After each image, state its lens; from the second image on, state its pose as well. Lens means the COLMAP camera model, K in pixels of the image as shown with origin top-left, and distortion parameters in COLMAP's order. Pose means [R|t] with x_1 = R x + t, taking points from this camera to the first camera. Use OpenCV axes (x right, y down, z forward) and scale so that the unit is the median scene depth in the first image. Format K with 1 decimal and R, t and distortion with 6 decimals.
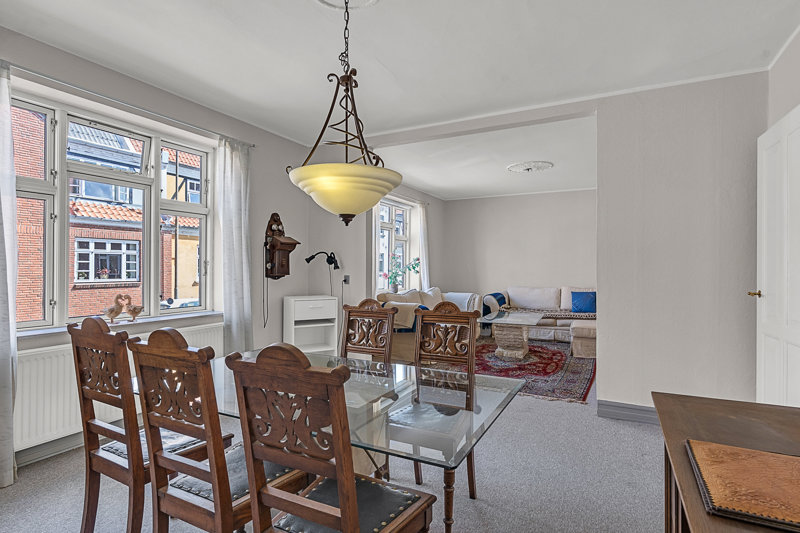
lens RADIAL K [[406.8, 0, 400.0], [0, 406.8, 266.5], [0, 0, 1]] dist [0.000537, 0.000118]
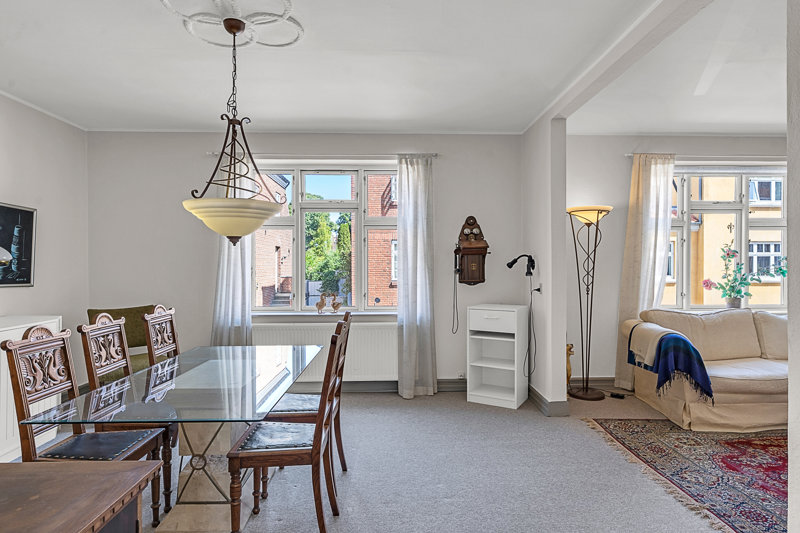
lens RADIAL K [[451.6, 0, 399.2], [0, 451.6, 280.3], [0, 0, 1]] dist [-0.004117, -0.000448]
pose [[0.478112, 0.023660, -0.877980, 0.423531], [0.008720, 0.999460, 0.031682, -0.012242], [0.878255, -0.022803, 0.477648, 0.261460]]
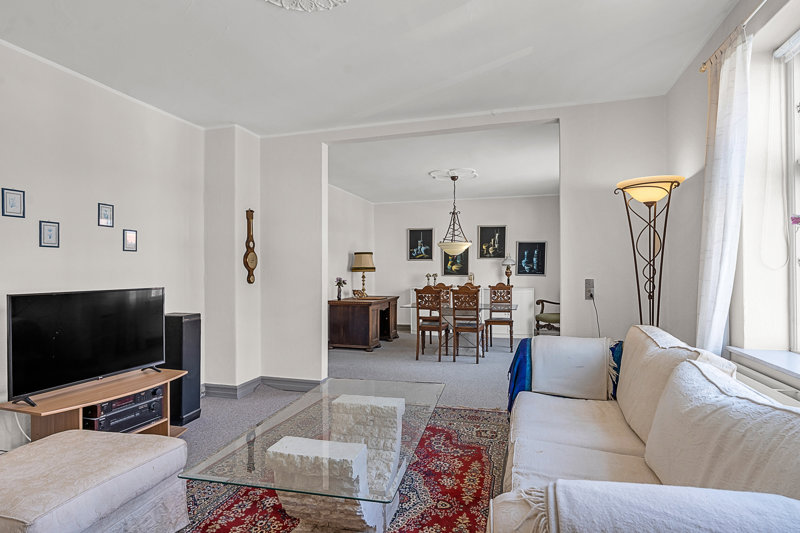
lens RADIAL K [[406.8, 0, 400.0], [0, 406.8, 266.5], [0, 0, 1]] dist [0.000537, 0.000118]
pose [[-0.982188, 0.000455, -0.187898, 0.308570], [0.003817, 0.999839, -0.017533, 0.004953], [0.187860, -0.017938, -0.982032, 1.391029]]
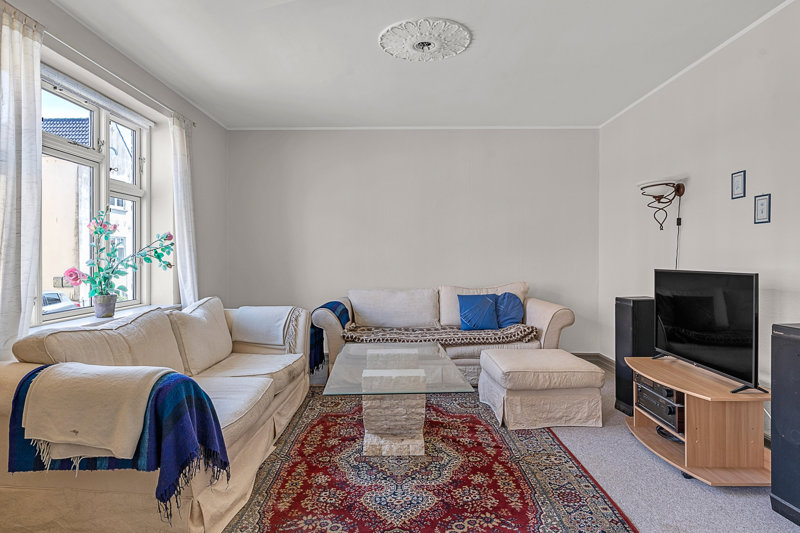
lens RADIAL K [[467.3, 0, 402.3], [0, 467.3, 261.9], [0, 0, 1]] dist [0.000353, -0.000995]
pose [[0.886137, -0.009346, 0.463329, 0.042142], [0.003966, 0.999913, 0.012585, 0.005535], [-0.463406, -0.009314, 0.886097, 0.543602]]
